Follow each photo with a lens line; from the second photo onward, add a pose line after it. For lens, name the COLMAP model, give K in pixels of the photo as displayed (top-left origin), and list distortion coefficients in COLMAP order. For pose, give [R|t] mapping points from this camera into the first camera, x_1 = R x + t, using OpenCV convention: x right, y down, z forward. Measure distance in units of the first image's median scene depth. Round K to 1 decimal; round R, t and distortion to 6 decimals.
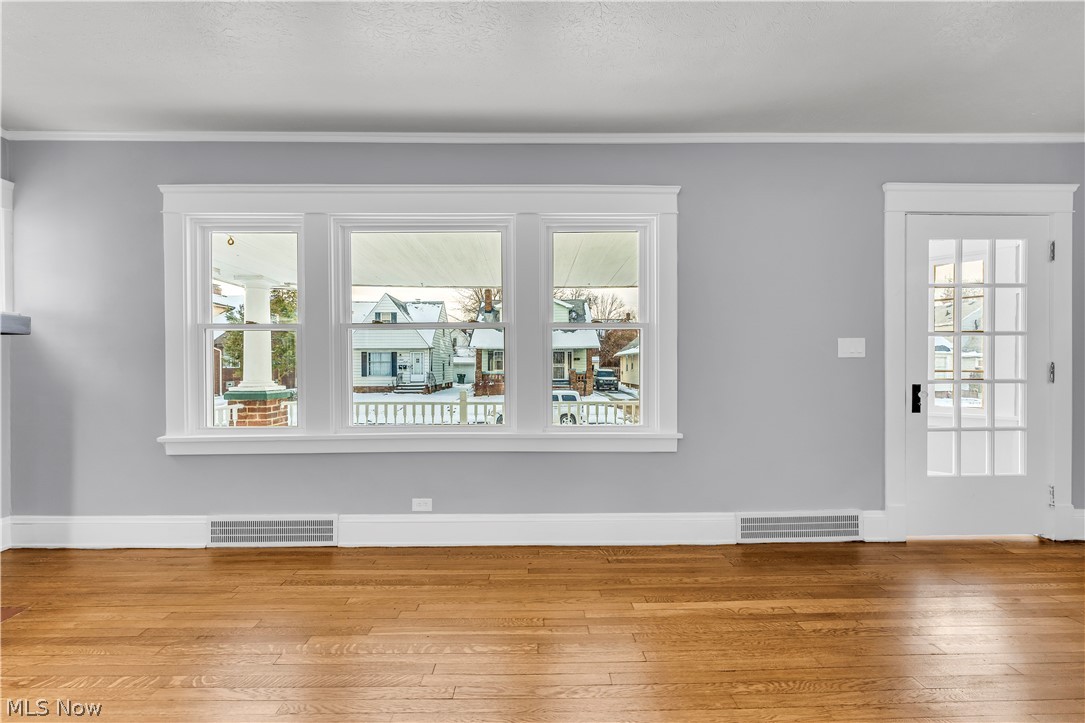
lens RADIAL K [[436.5, 0, 539.9], [0, 436.5, 366.8], [0, 0, 1]] dist [-0.000648, 0.000016]
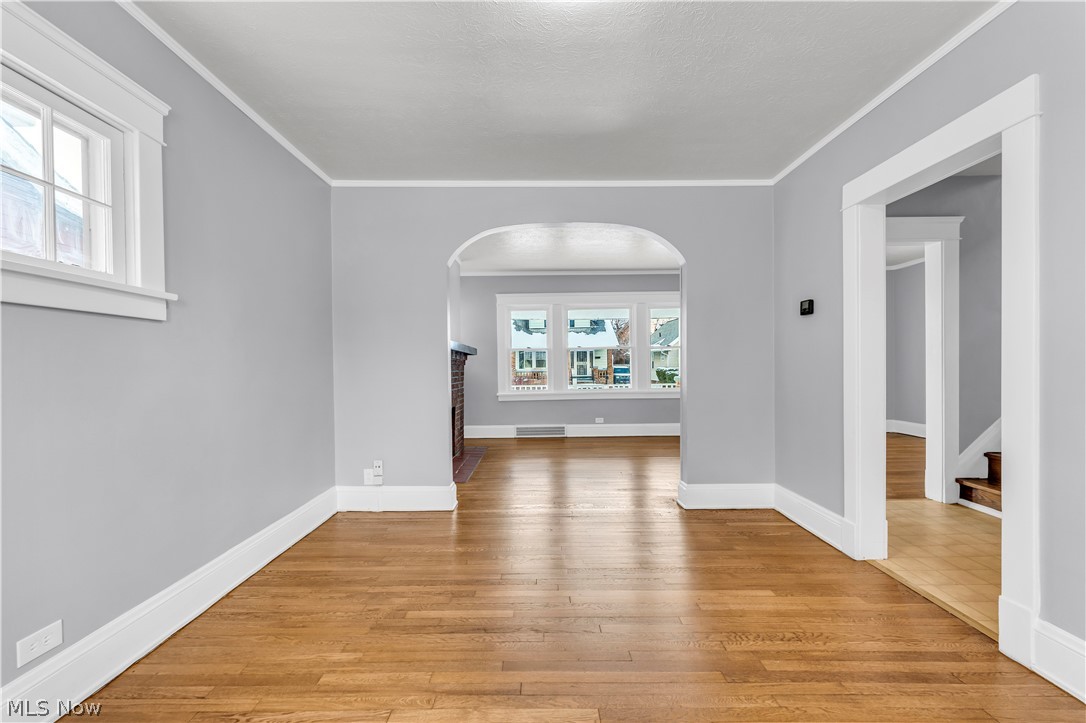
lens RADIAL K [[436.9, 0, 539.1], [0, 436.9, 362.3], [0, 0, 1]] dist [-0.000648, 0.000016]
pose [[0.999939, -0.006684, -0.008833, -0.063407], [0.006636, 0.999963, -0.005499, -0.000700], [0.008869, 0.005440, 0.999946, -0.162052]]
